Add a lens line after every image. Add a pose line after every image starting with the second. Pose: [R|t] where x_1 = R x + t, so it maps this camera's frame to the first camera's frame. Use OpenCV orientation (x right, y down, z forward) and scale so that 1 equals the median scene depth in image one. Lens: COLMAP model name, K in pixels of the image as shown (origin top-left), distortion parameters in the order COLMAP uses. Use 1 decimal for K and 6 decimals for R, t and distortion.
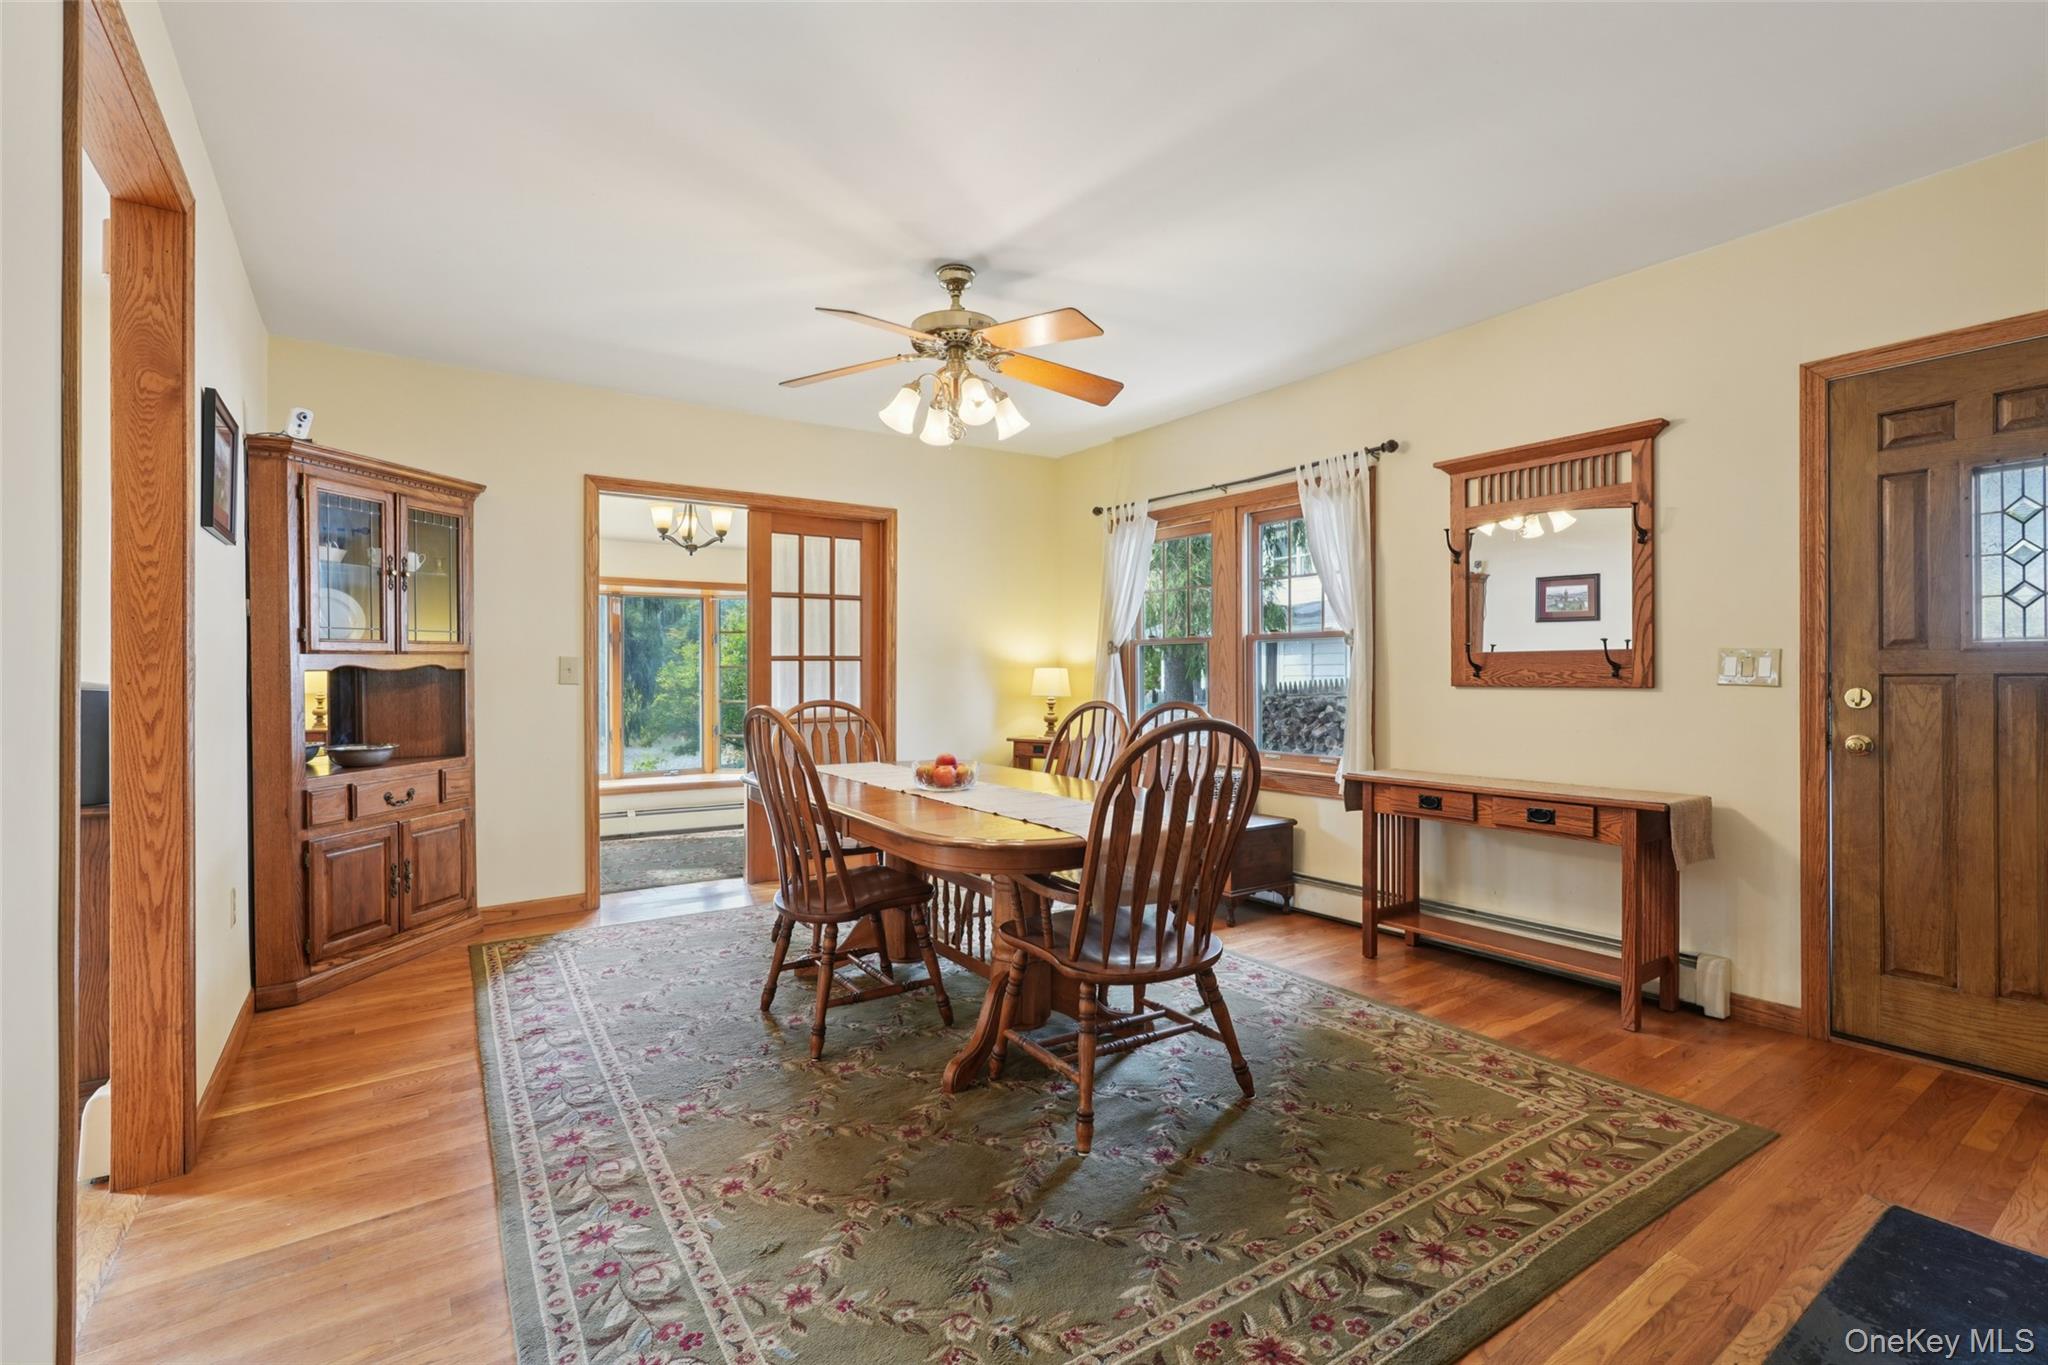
lens RADIAL K [[919.3, 0, 1024.8], [0, 919.3, 666.2], [0, 0, 1]] dist [-0.011047, 0.000008]
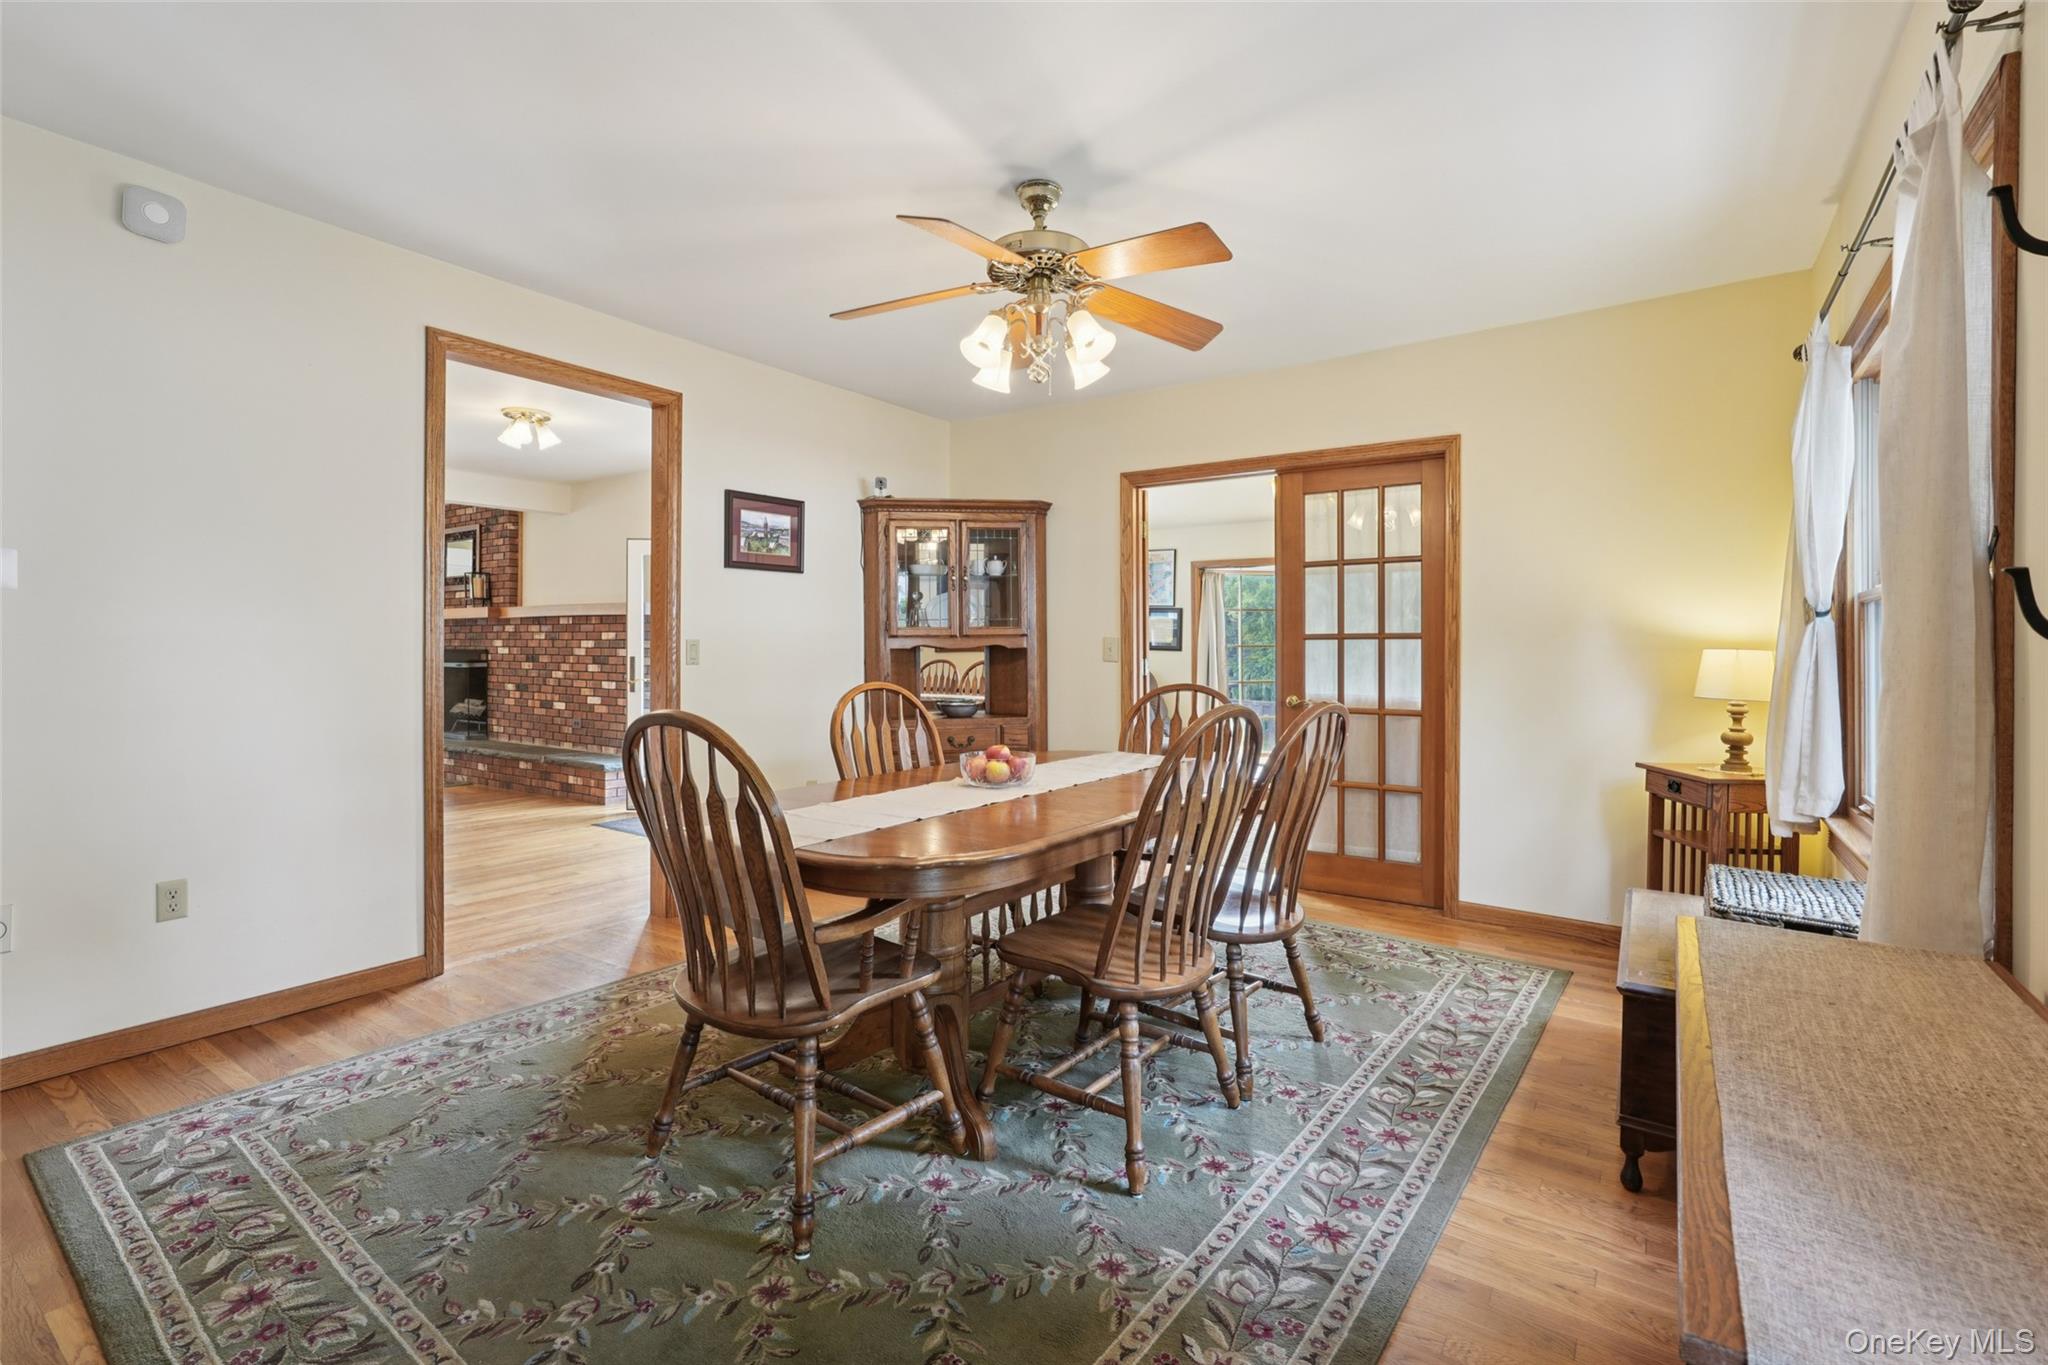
lens RADIAL K [[926.4, 0, 1022.7], [0, 926.4, 644.2], [0, 0, 1]] dist [-0.004589, 0.000082]
pose [[0.336642, -0.001056, -0.941632, 0.725171], [0.000746, 0.999999, -0.000855, -0.001760], [0.941632, -0.000415, 0.336643, 0.681559]]
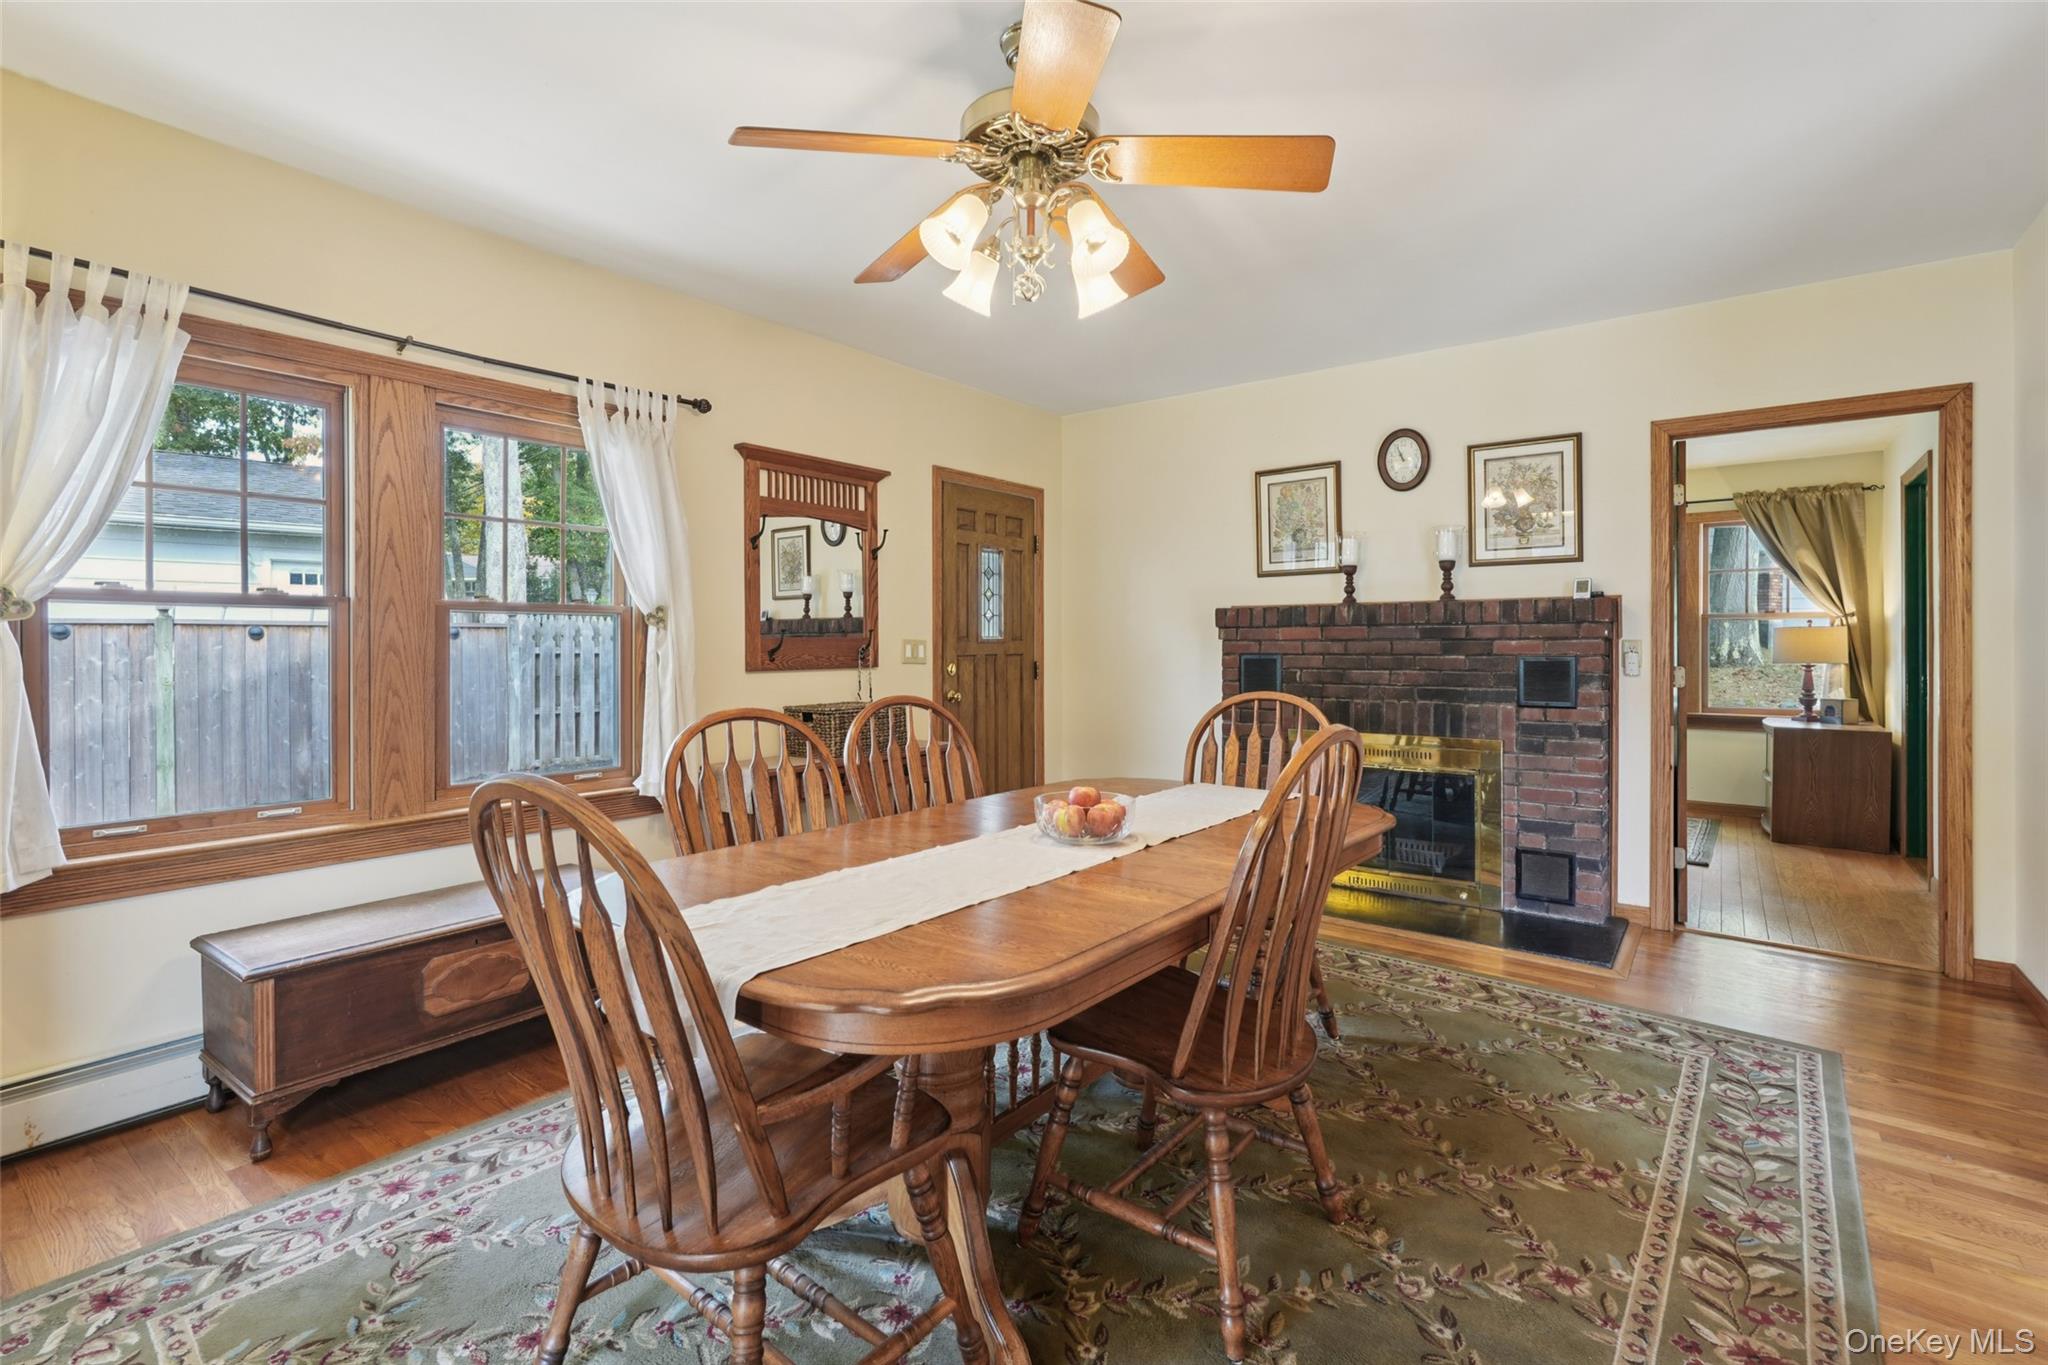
lens RADIAL K [[926.4, 0, 1022.7], [0, 926.4, 644.2], [0, 0, 1]] dist [-0.004589, 0.000082]
pose [[-0.299681, 0.002416, 0.954037, -0.676322], [-0.002111, 0.999993, -0.003196, -0.005140], [-0.954037, -0.002971, -0.299673, 1.178032]]
